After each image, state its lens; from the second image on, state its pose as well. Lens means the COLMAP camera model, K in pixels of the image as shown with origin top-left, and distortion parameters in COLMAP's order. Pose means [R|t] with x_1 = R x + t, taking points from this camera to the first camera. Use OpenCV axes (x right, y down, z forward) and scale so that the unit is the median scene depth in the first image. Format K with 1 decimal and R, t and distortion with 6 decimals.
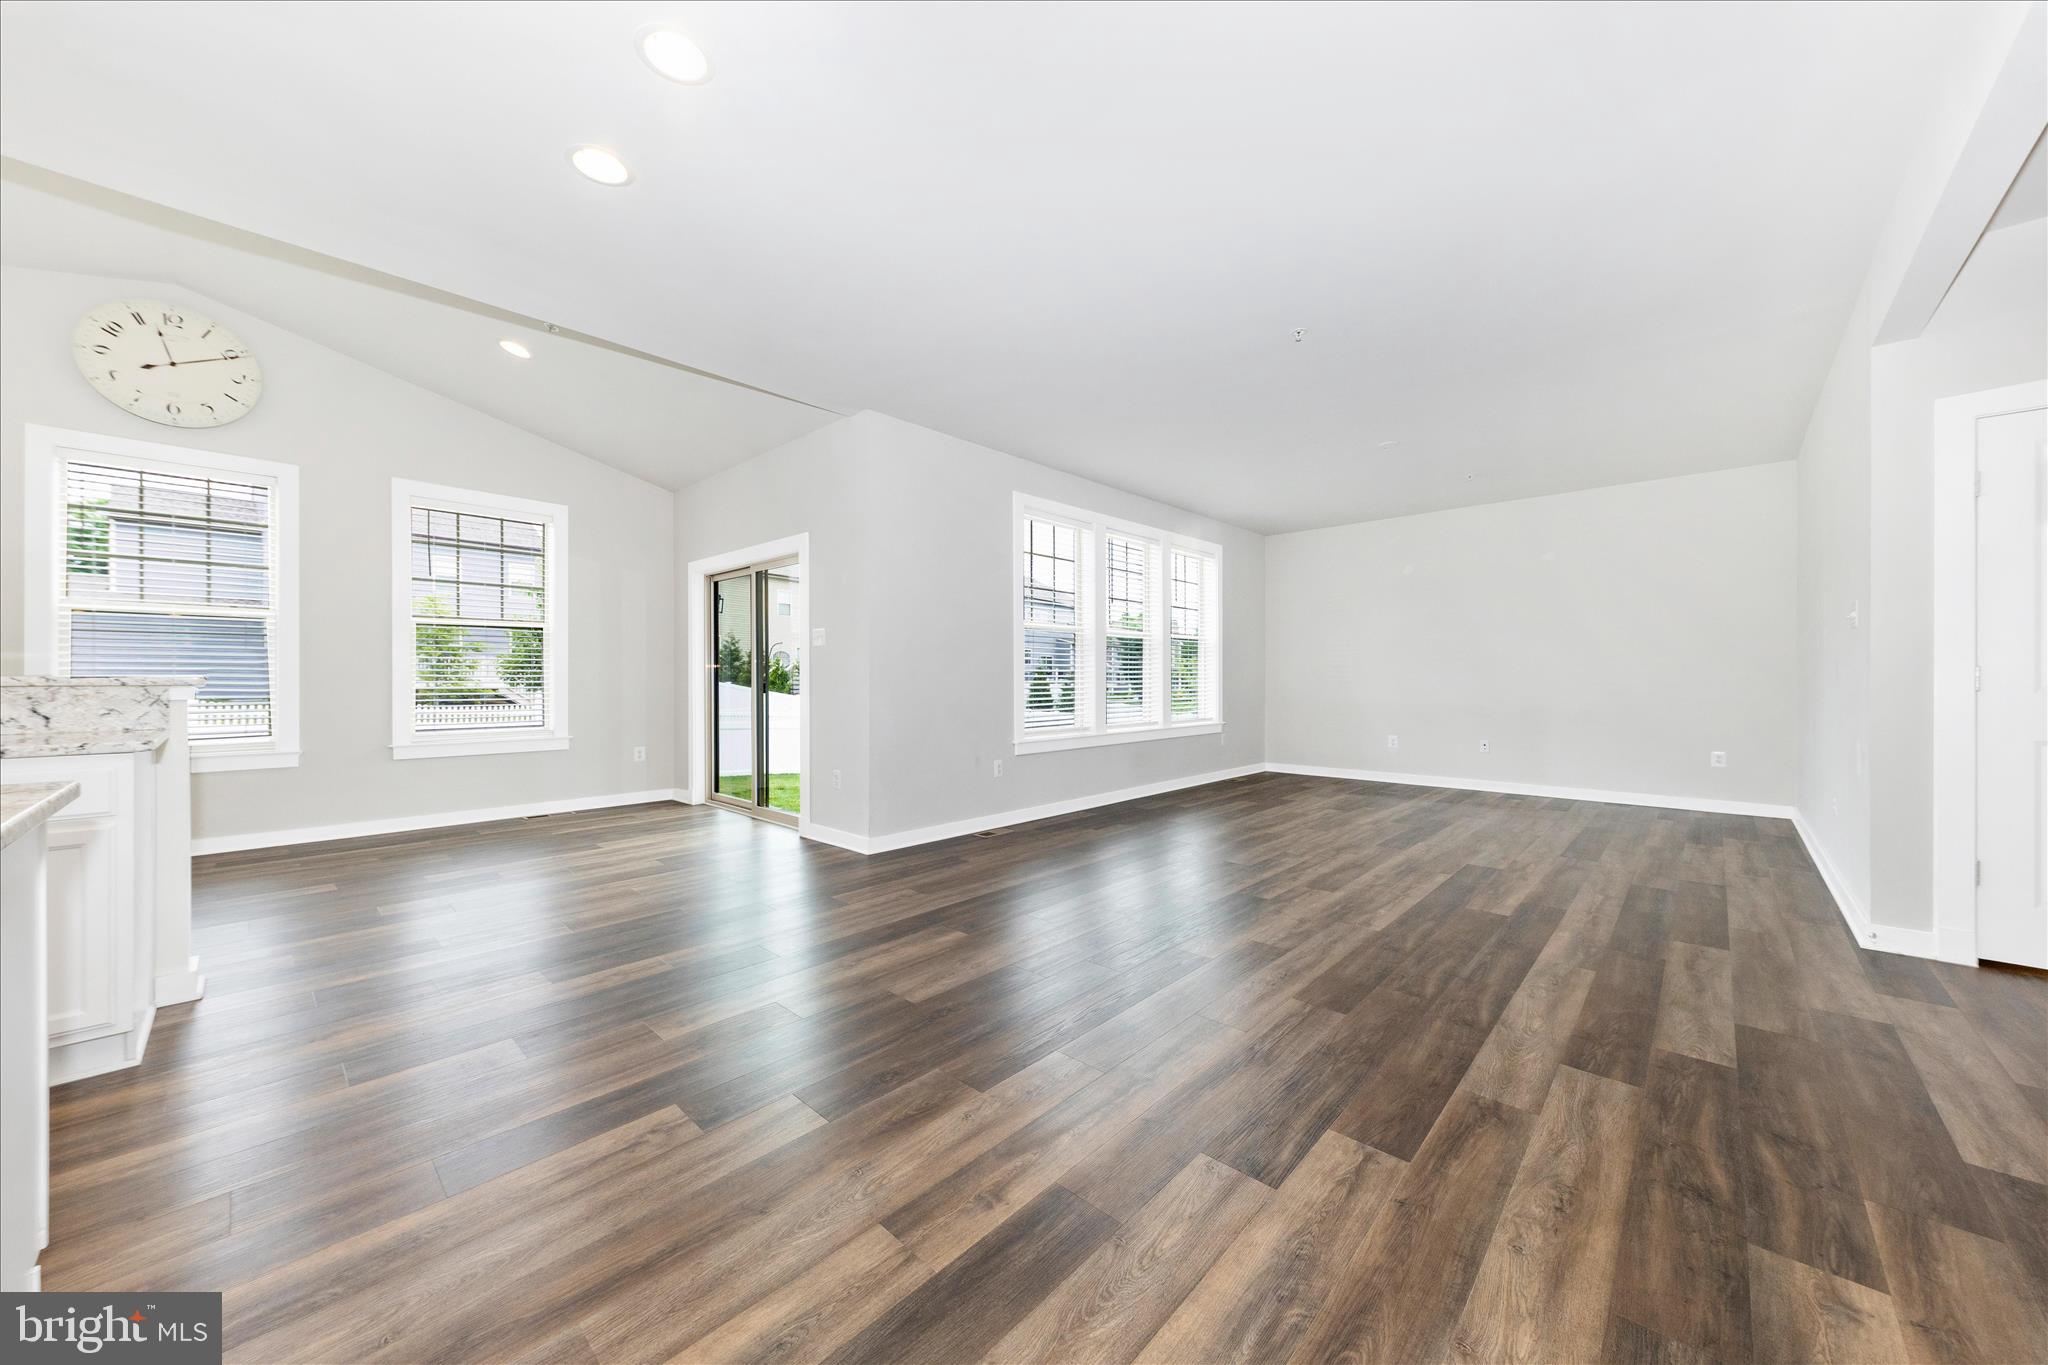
lens RADIAL K [[731.3, 0, 1012.4], [0, 731.3, 678.1], [0, 0, 1]] dist [0.000512, -0.000008]
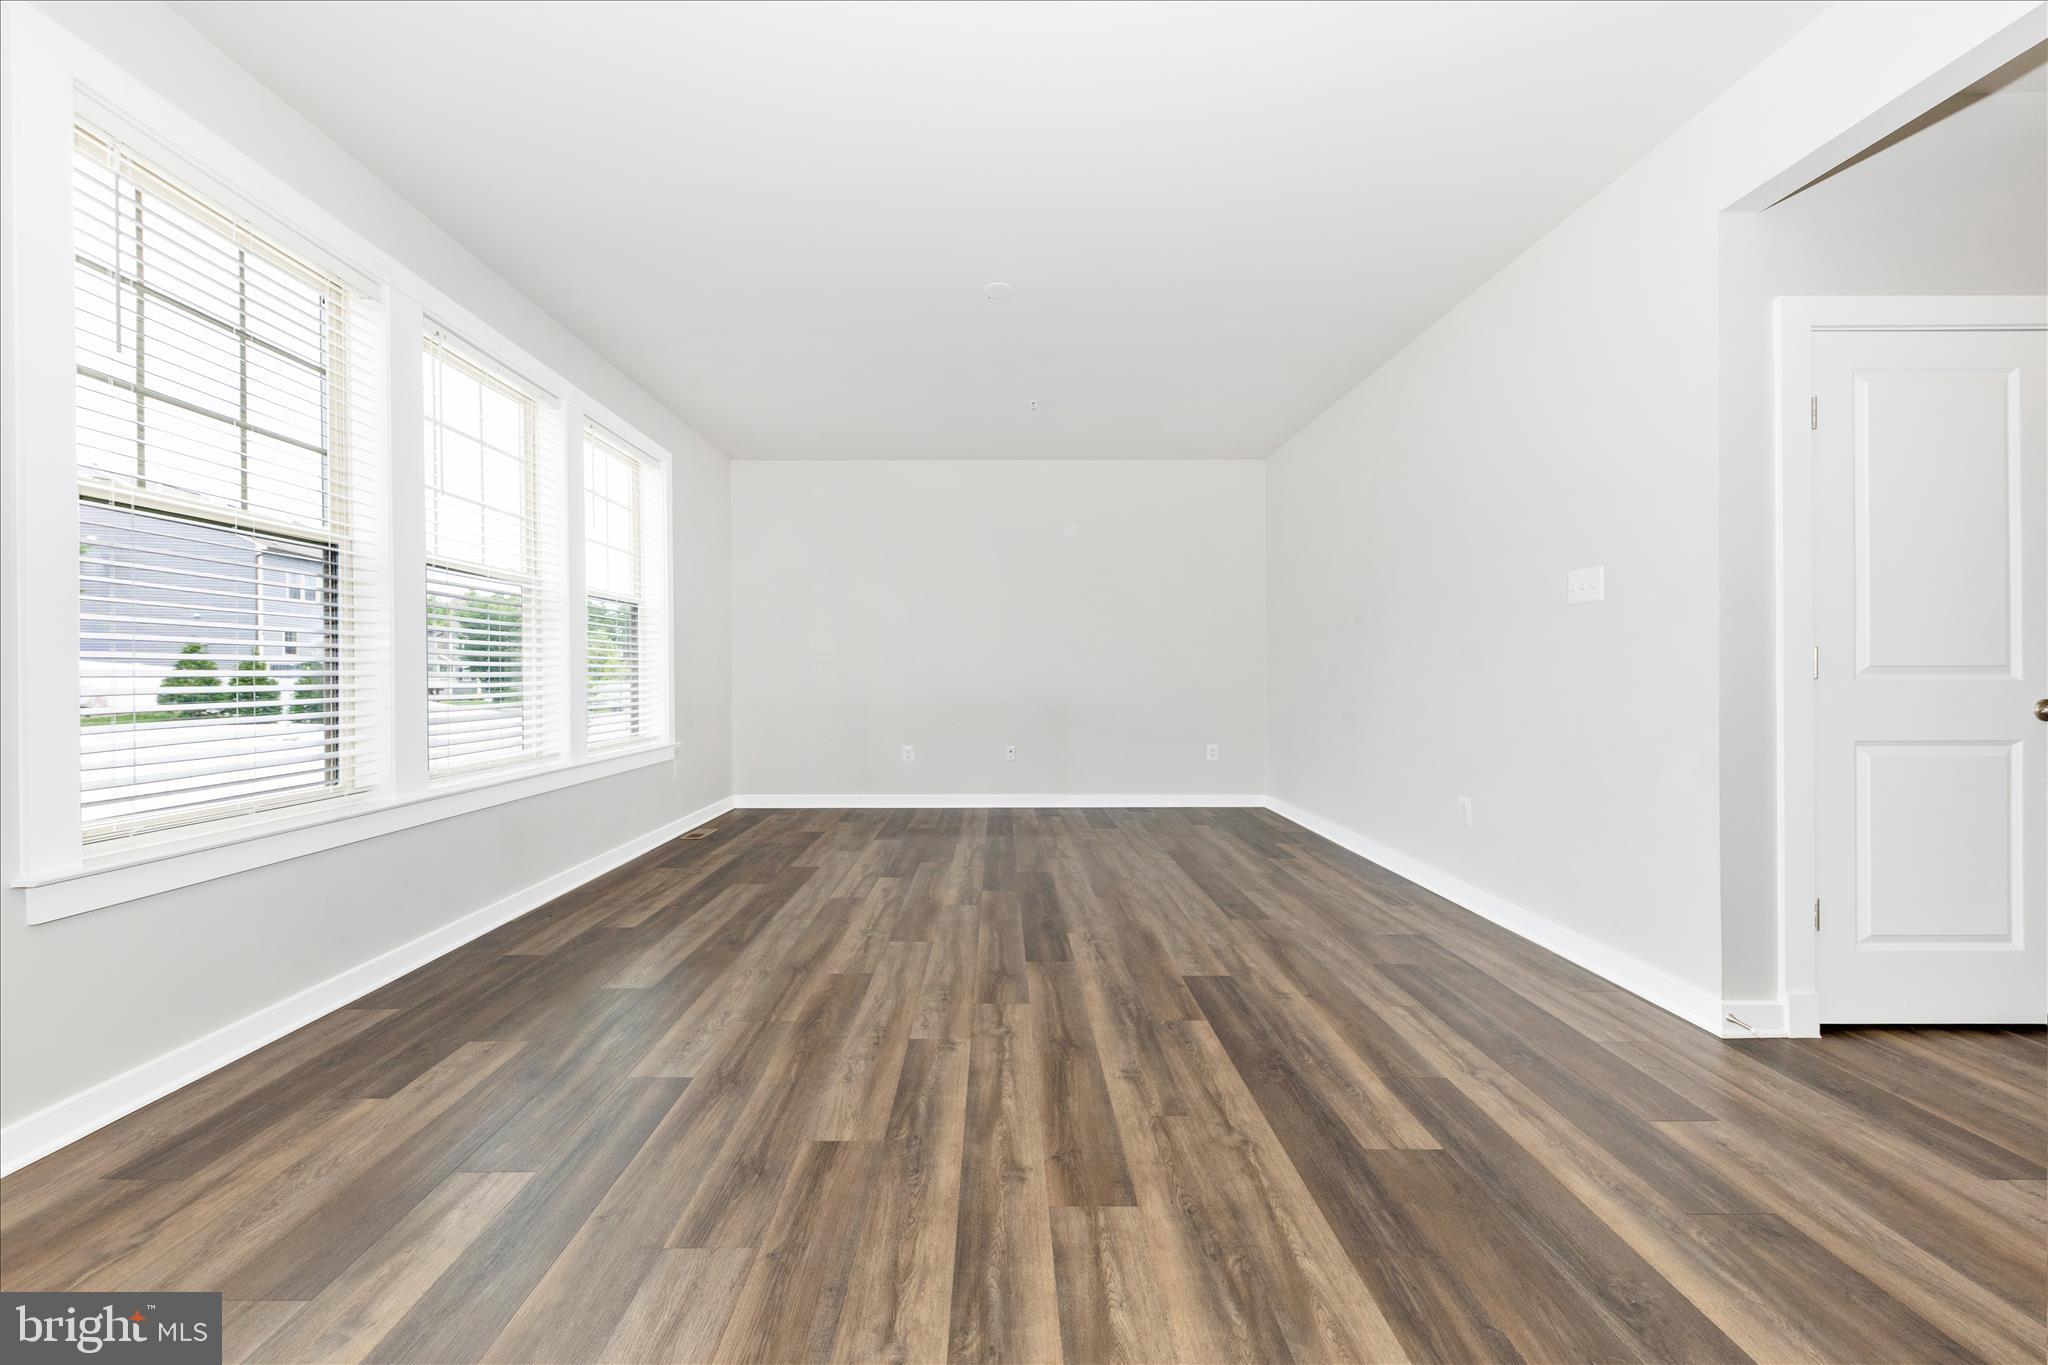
lens RADIAL K [[748.1, 0, 1011.7], [0, 748.1, 665.7], [0, 0, 1]] dist [0.016739, 0.000192]
pose [[0.712330, -0.002208, 0.701842, 0.125087], [0.005157, 0.999985, -0.002087, -0.000520], [-0.701826, 0.005106, 0.712330, 0.916219]]
